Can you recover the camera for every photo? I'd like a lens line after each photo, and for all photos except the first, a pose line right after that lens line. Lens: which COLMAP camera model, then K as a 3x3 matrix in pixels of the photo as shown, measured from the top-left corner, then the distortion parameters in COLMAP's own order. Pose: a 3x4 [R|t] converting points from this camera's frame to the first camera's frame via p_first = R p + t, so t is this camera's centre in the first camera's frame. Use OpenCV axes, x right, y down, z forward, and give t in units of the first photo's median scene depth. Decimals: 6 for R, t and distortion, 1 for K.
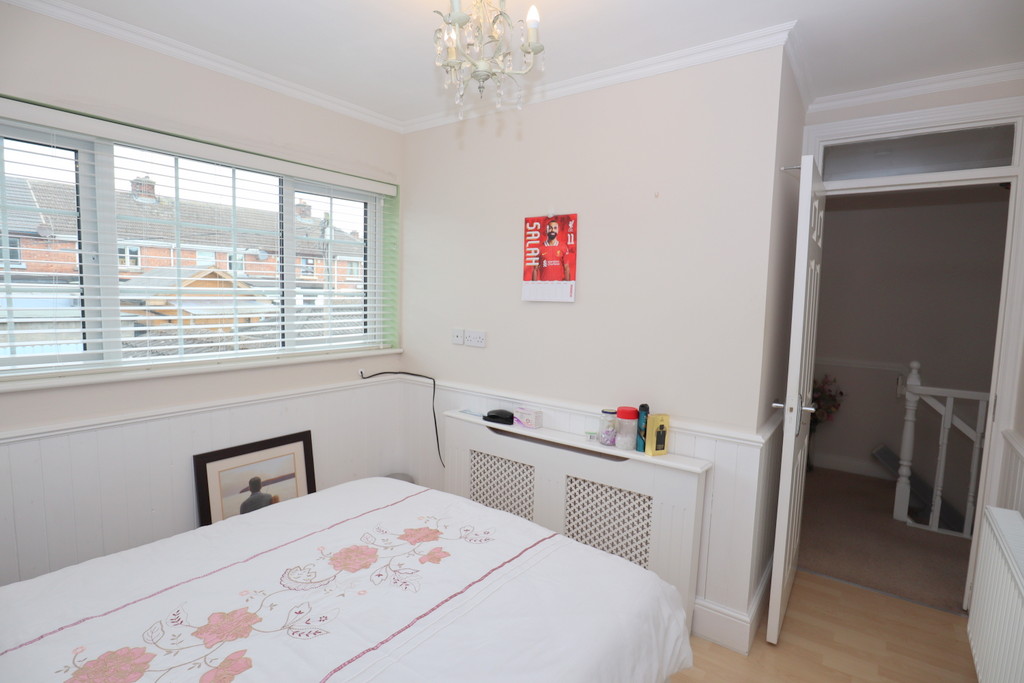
lens RADIAL K [[517.5, 0, 518.2], [0, 517.5, 340.0], [0, 0, 1]] dist [-0.032973, 0.007024]
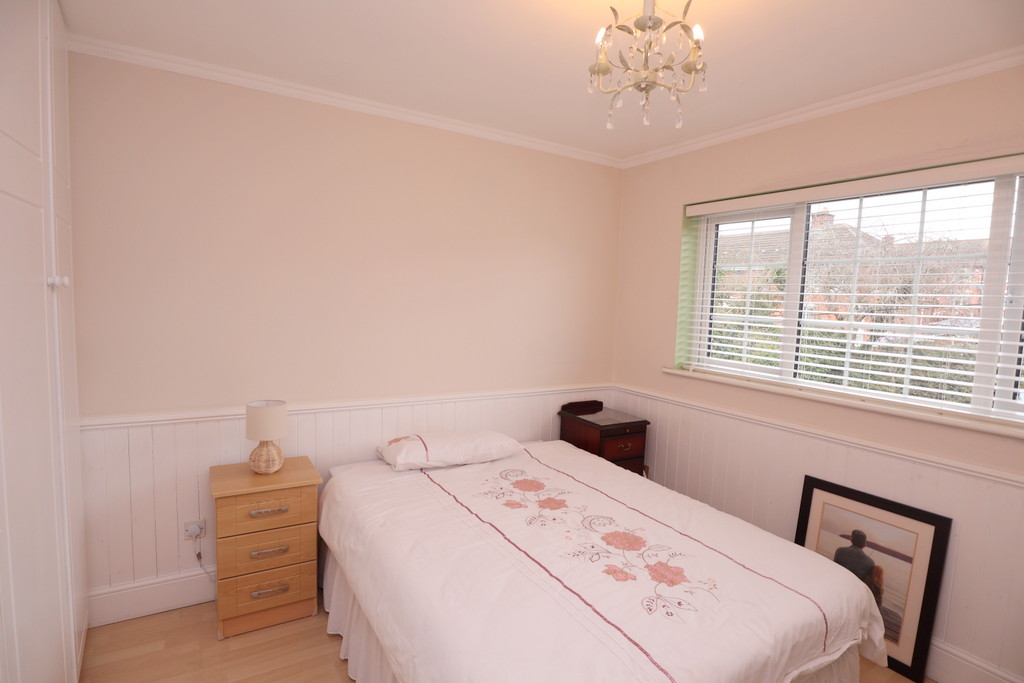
lens RADIAL K [[517.5, 0, 518.0], [0, 517.5, 347.7], [0, 0, 1]] dist [-0.032973, 0.007024]
pose [[-0.366833, 0.039463, -0.929450, 0.661803], [-0.140008, 0.985378, 0.097096, -0.067035], [0.919691, 0.165749, -0.355944, 0.887864]]
